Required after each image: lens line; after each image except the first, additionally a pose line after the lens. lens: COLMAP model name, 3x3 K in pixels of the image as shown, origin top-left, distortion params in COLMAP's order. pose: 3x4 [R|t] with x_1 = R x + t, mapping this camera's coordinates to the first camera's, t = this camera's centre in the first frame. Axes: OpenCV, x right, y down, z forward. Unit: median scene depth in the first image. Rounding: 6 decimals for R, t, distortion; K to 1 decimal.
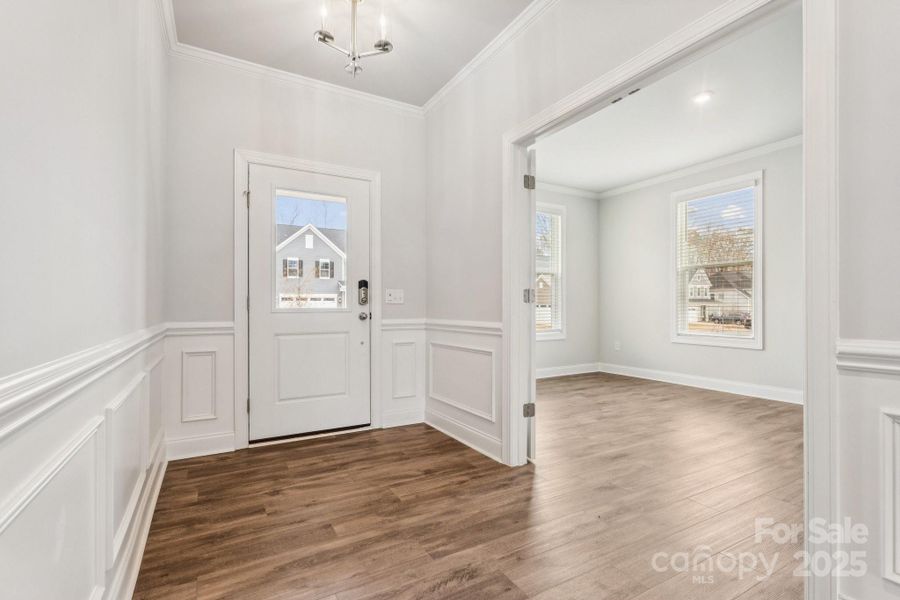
lens RADIAL K [[426.3, 0, 453.3], [0, 426.3, 301.6], [0, 0, 1]] dist [0.001479, 0.000309]
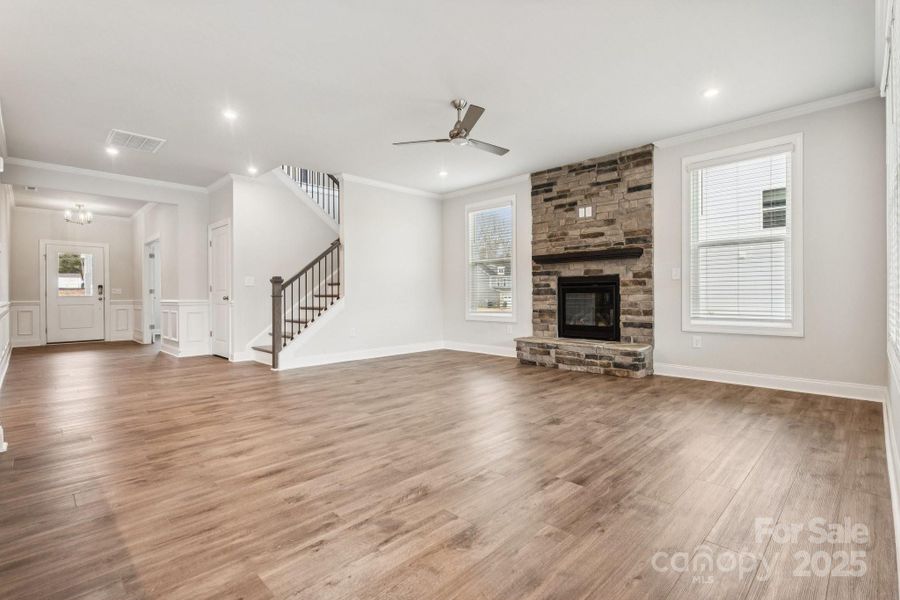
lens RADIAL K [[423.0, 0, 452.5], [0, 423.0, 295.0], [0, 0, 1]] dist [0.001159, 0.000719]
pose [[0.964429, -0.006501, 0.264261, 0.069787], [0.002217, 0.999861, 0.016507, -0.001604], [-0.264332, -0.015334, 0.964310, -0.122890]]
